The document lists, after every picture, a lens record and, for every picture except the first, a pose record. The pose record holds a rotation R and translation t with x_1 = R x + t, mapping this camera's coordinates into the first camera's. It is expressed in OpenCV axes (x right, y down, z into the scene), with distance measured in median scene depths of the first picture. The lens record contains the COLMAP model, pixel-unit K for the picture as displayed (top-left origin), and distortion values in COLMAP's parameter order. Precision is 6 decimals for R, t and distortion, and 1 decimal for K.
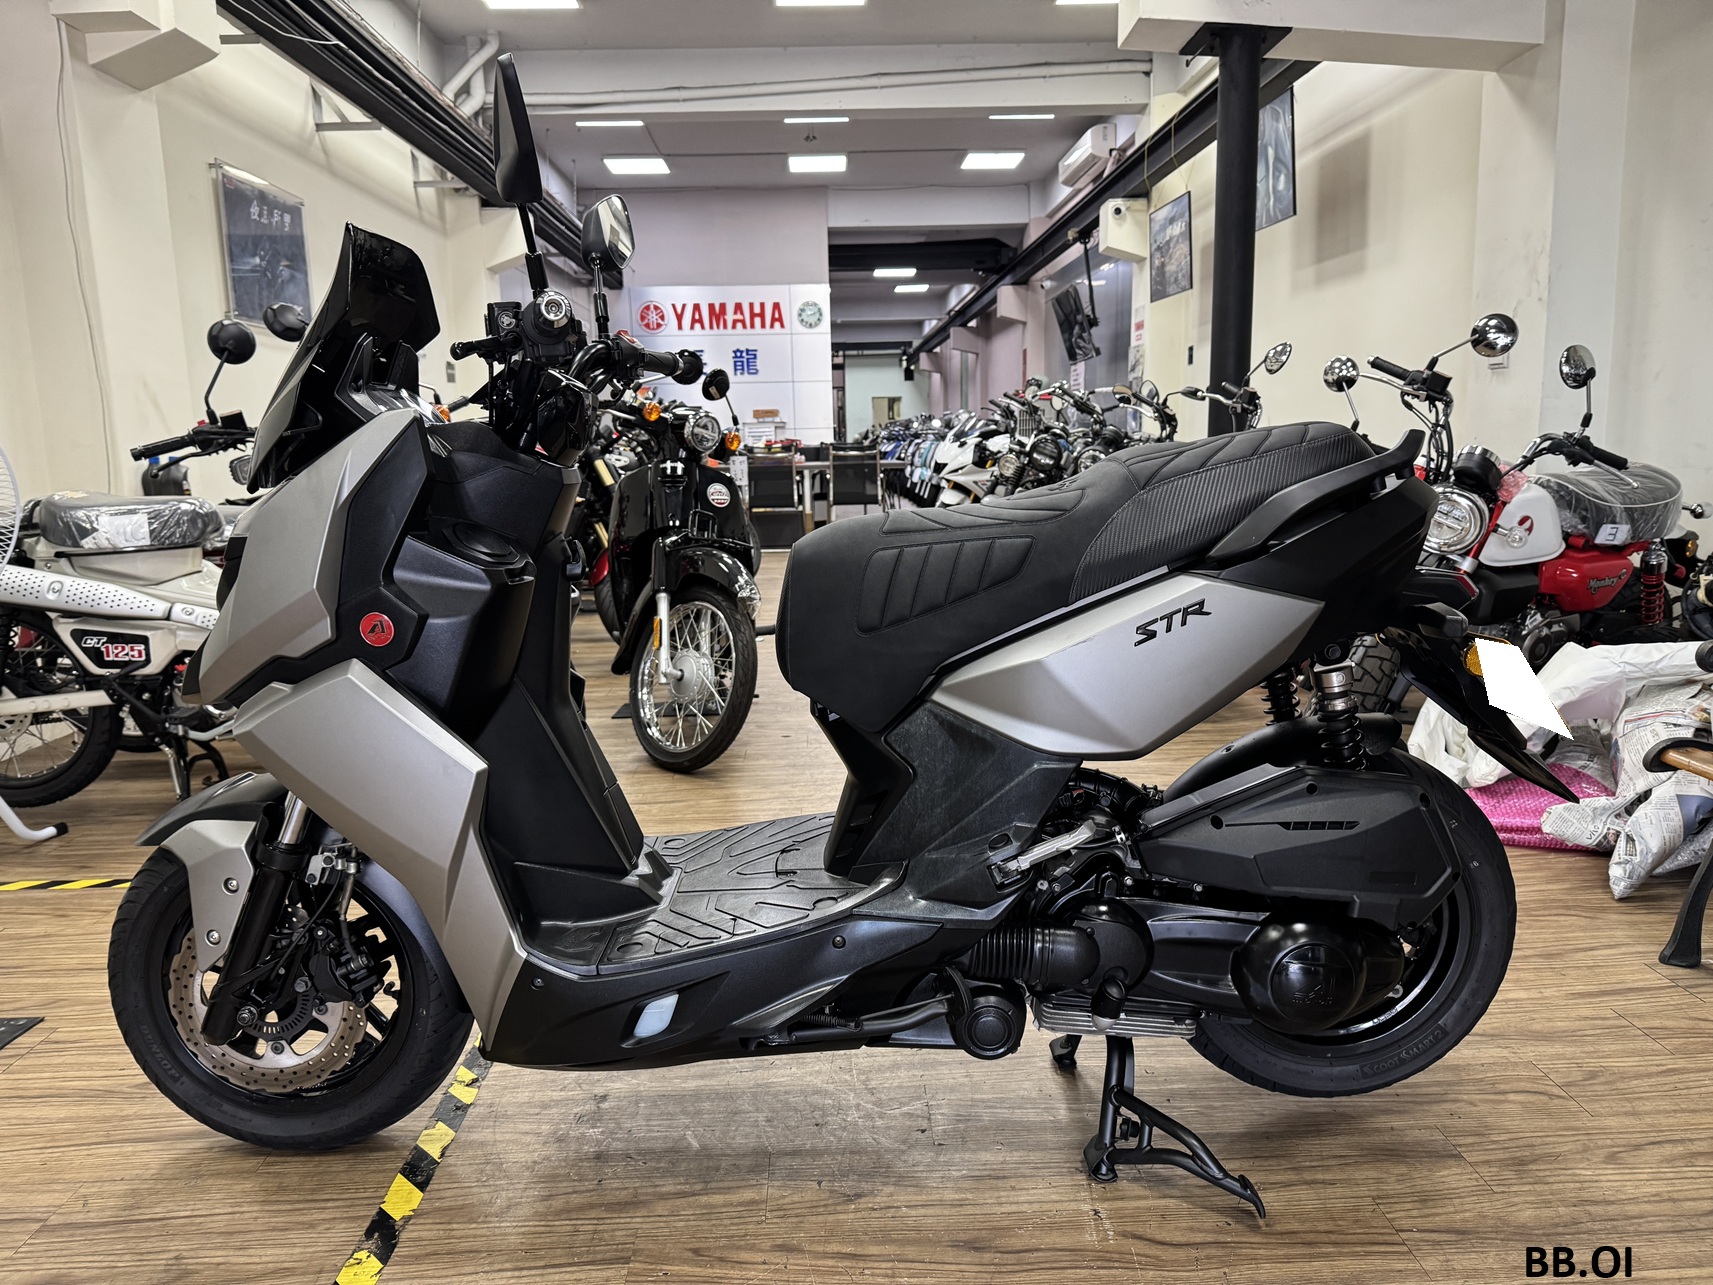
lens RADIAL K [[1224.3, 0, 857.3], [0, 1224.3, 643.2], [0, 0, 1]] dist [0.017223, -0.024068]
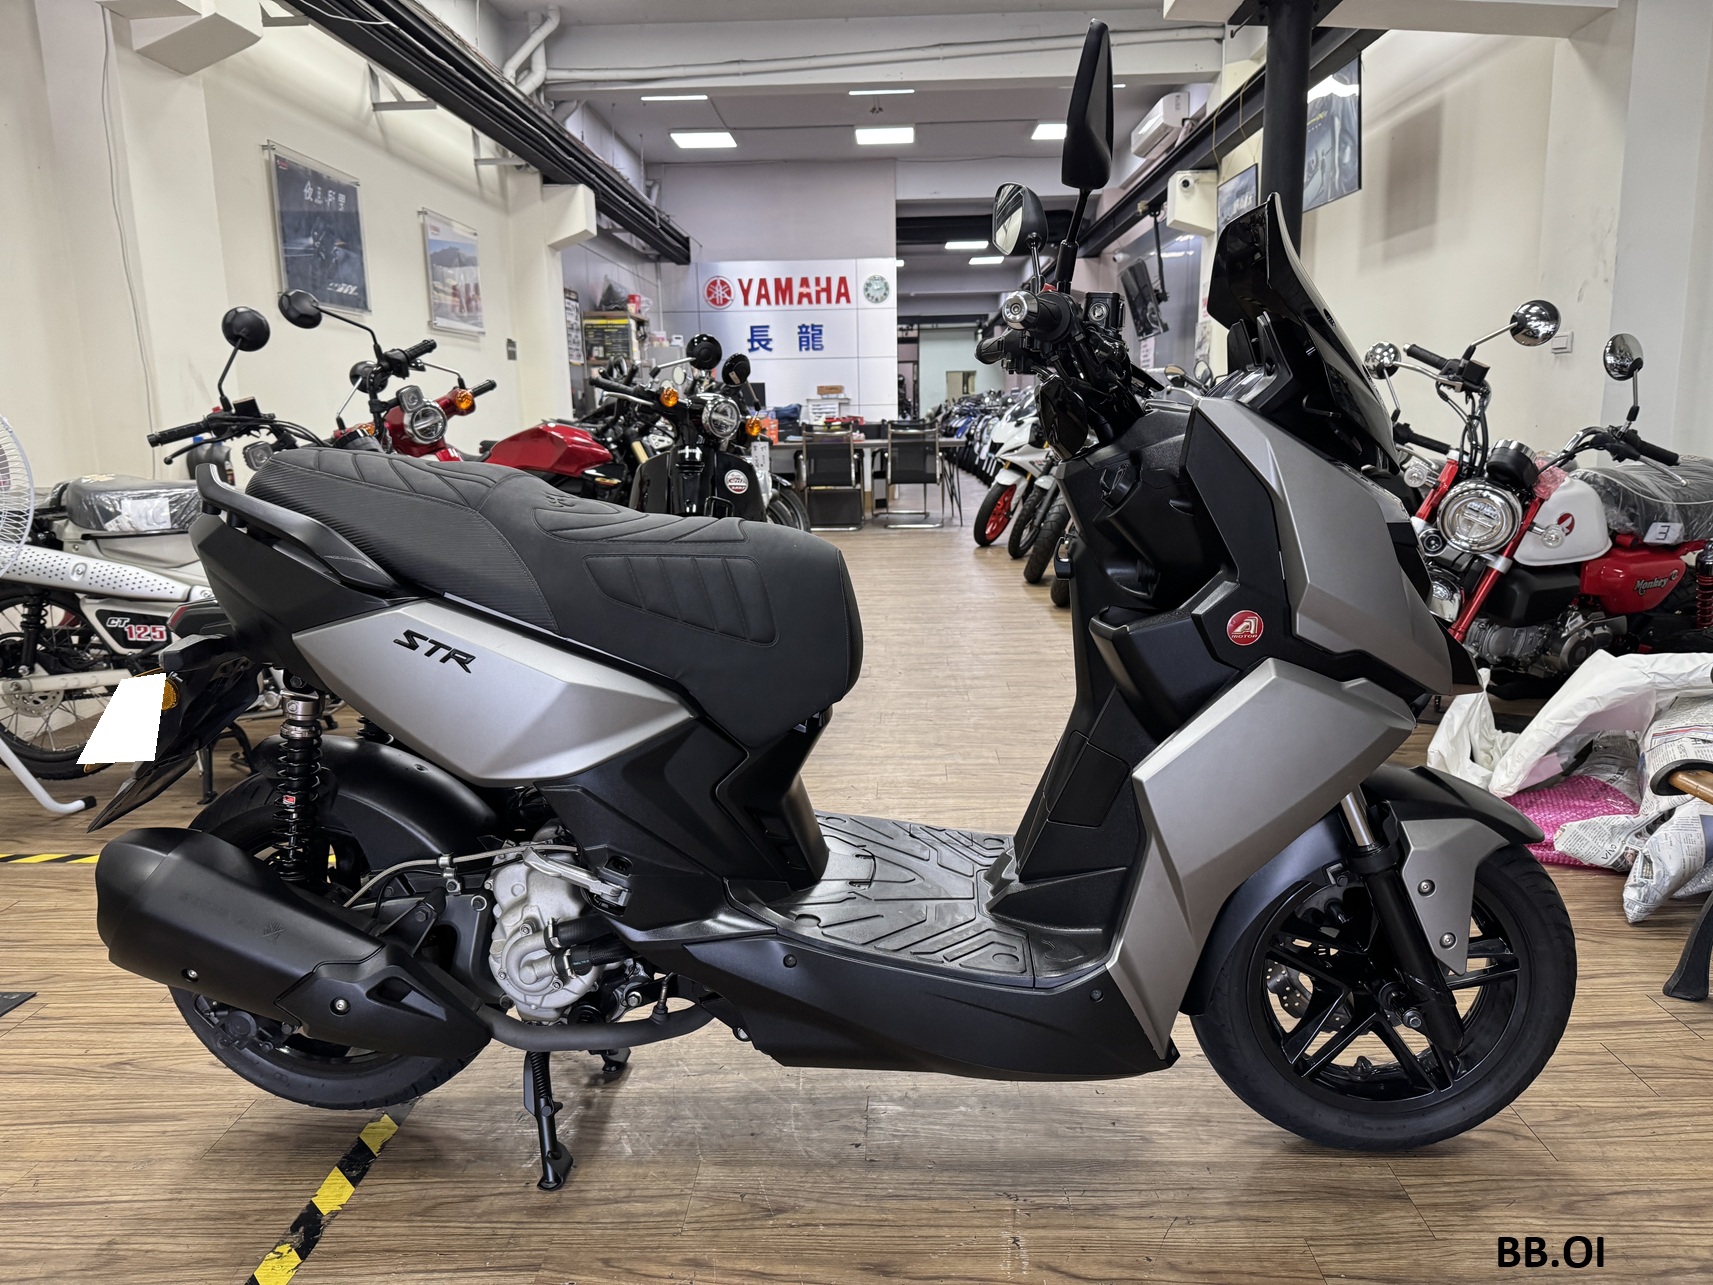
lens RADIAL K [[1224.3, 0, 857.7], [0, 1224.3, 647.9], [0, 0, 1]] dist [0.017223, -0.024068]
pose [[0.997882, 0.017419, -0.062678, 0.028808], [-0.015837, 0.999546, 0.025643, -0.007542], [0.063097, -0.024596, 0.997704, 0.006284]]
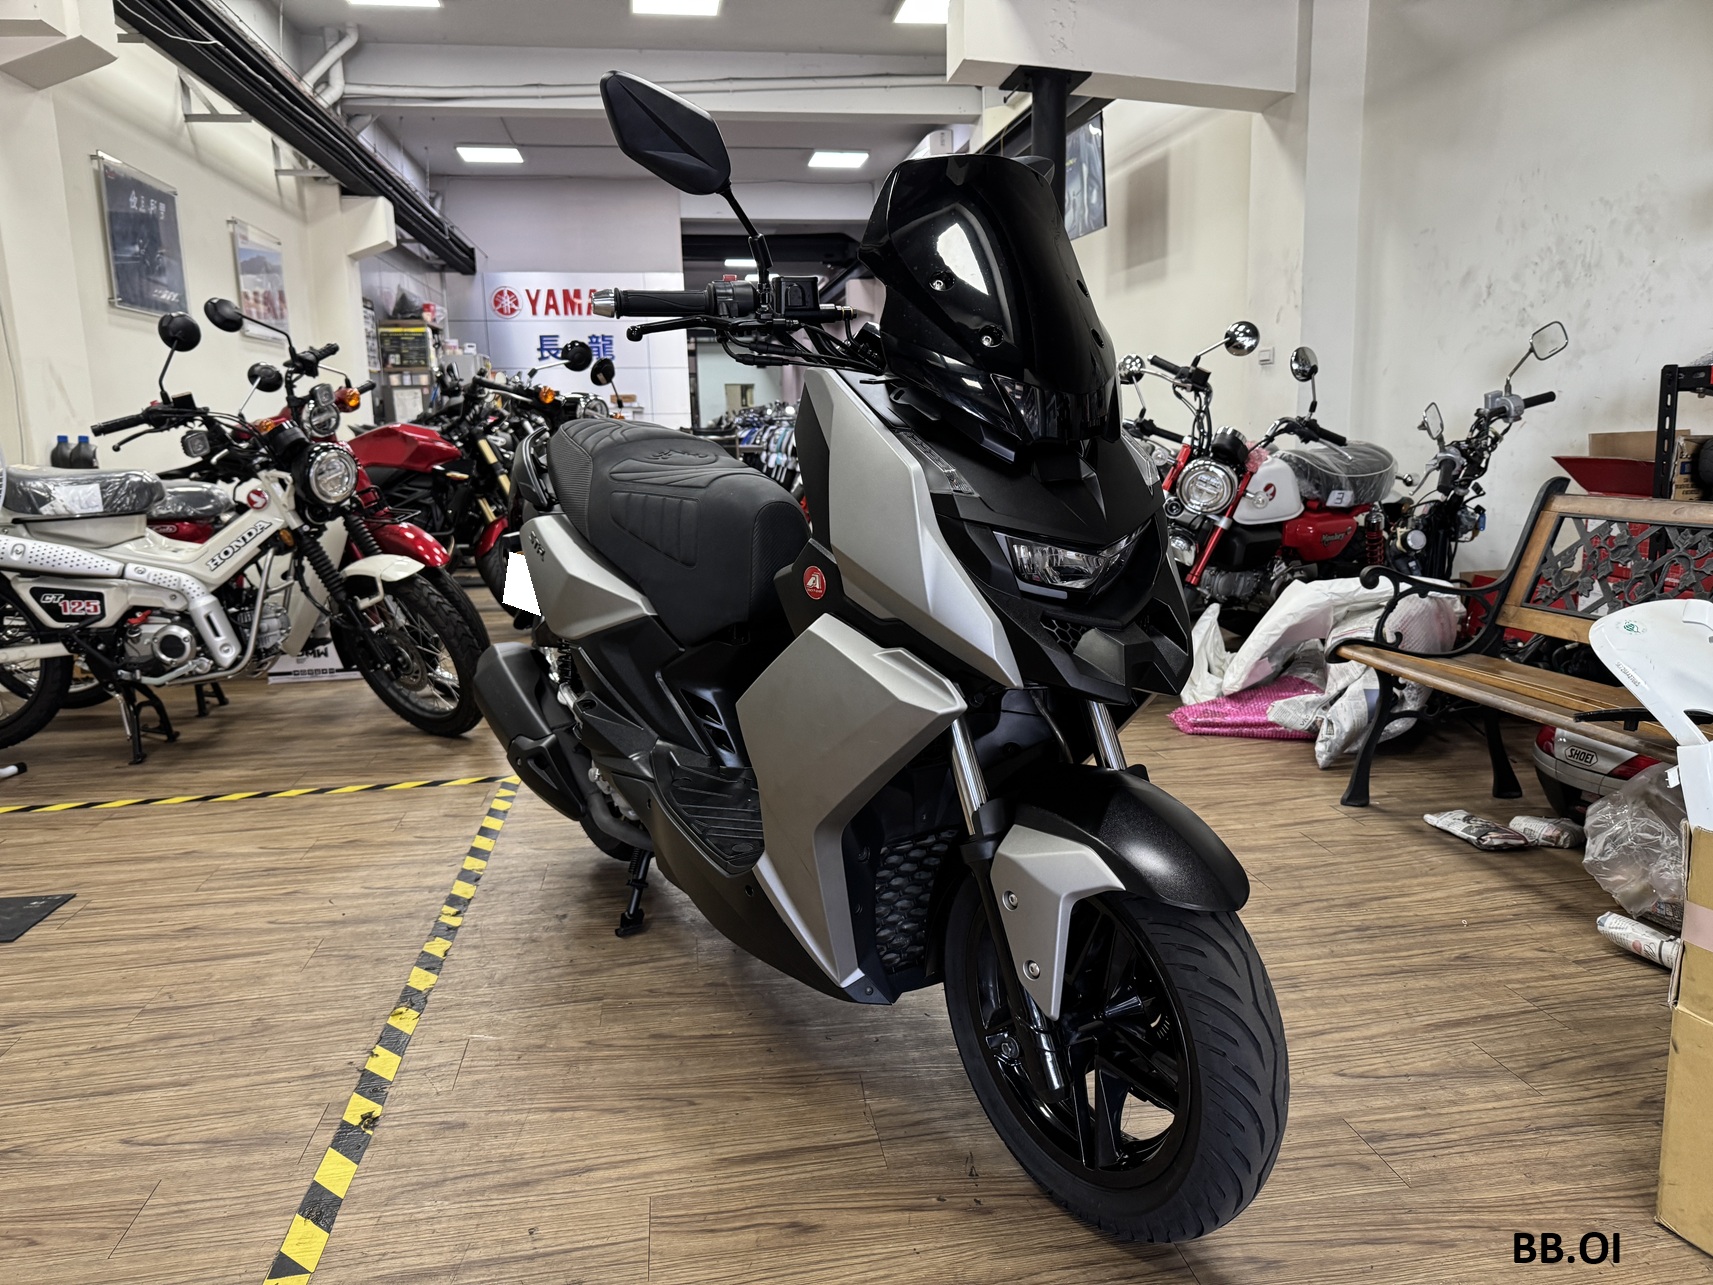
lens RADIAL K [[1224.3, 0, 860.1], [0, 1224.3, 643.0], [0, 0, 1]] dist [0.017223, -0.024068]
pose [[0.992464, -0.018683, 0.121106, -0.012441], [0.017499, 0.999788, 0.010837, 0.019108], [-0.121282, -0.008636, 0.992580, -0.095911]]
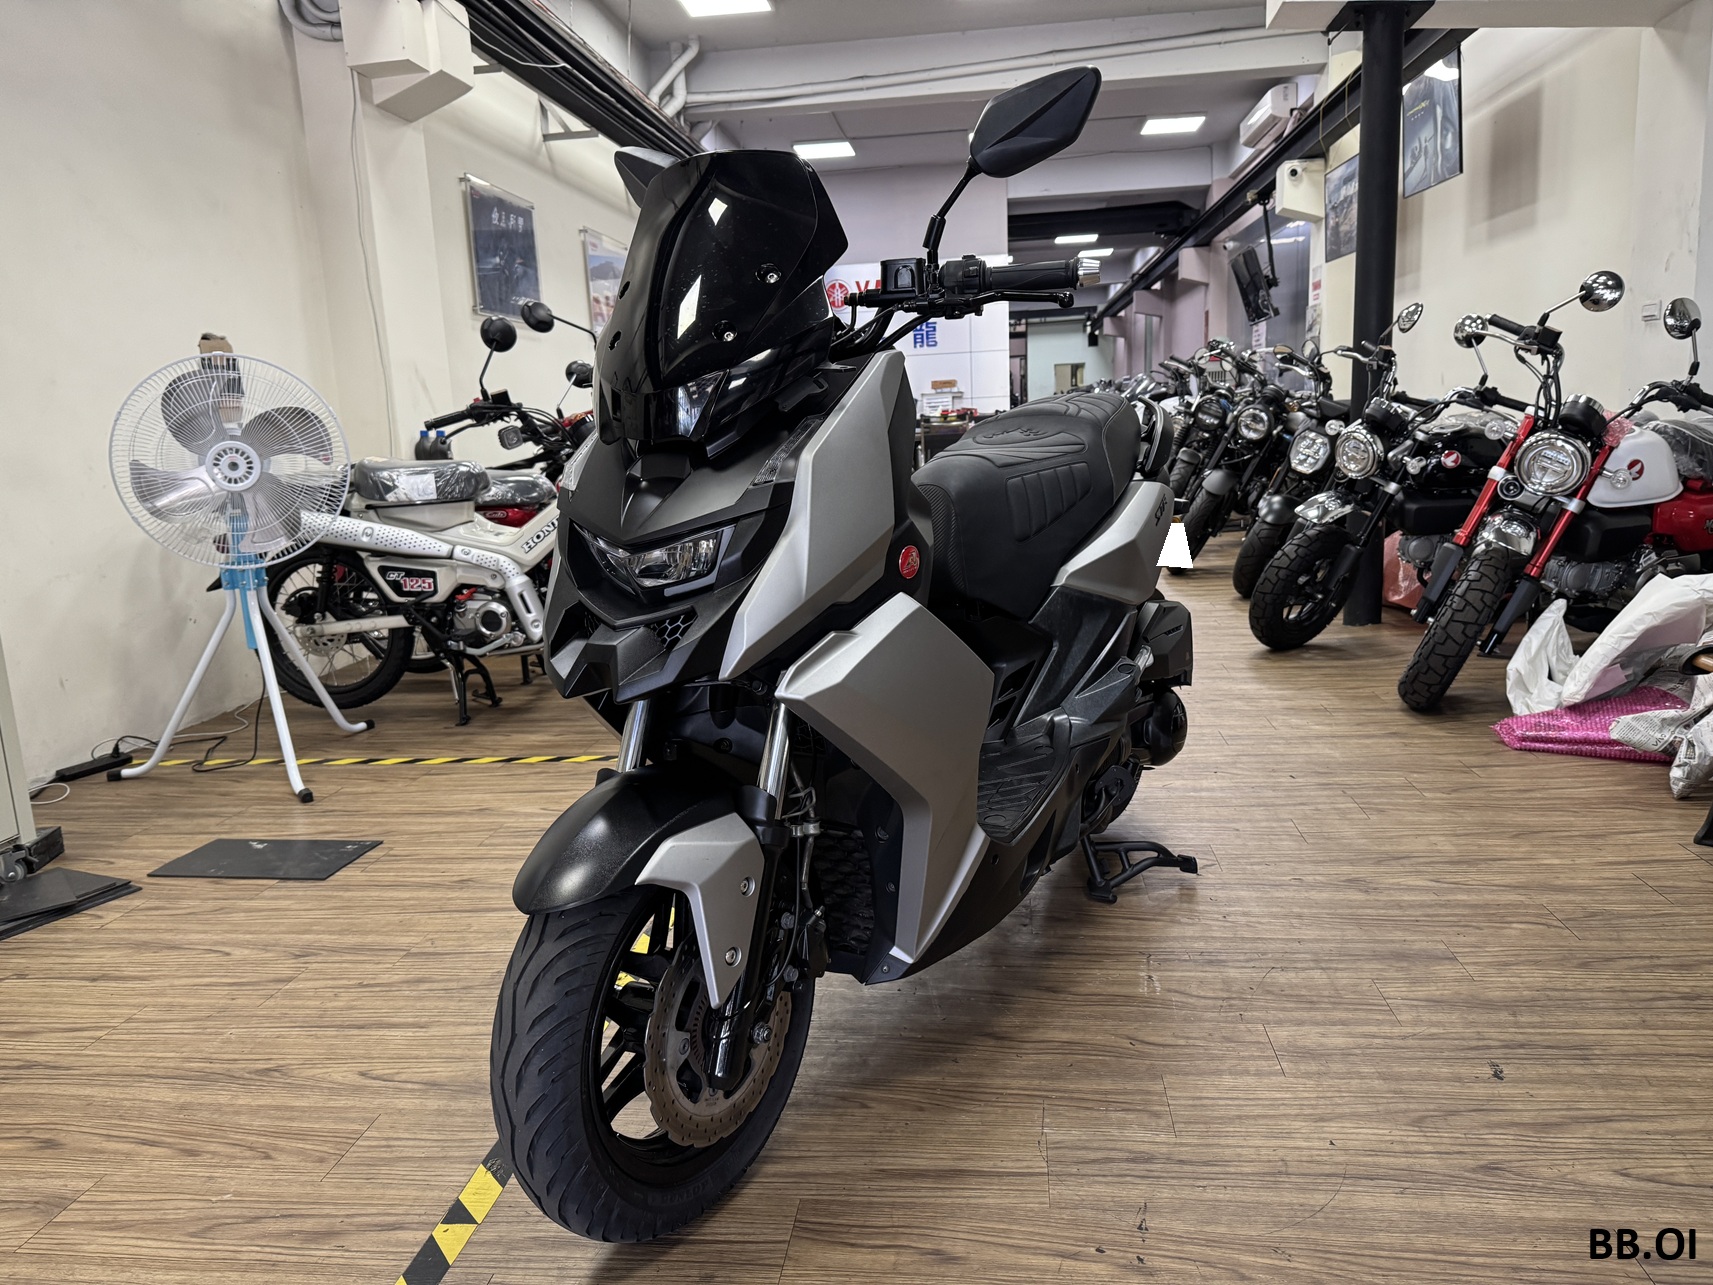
lens RADIAL K [[1224.3, 0, 849.9], [0, 1224.3, 640.2], [0, 0, 1]] dist [0.017223, -0.024068]
pose [[0.987745, 0.008321, -0.155855, 0.018156], [-0.005106, 0.999766, 0.021020, 0.017188], [0.155993, -0.019966, 0.987556, -0.083048]]
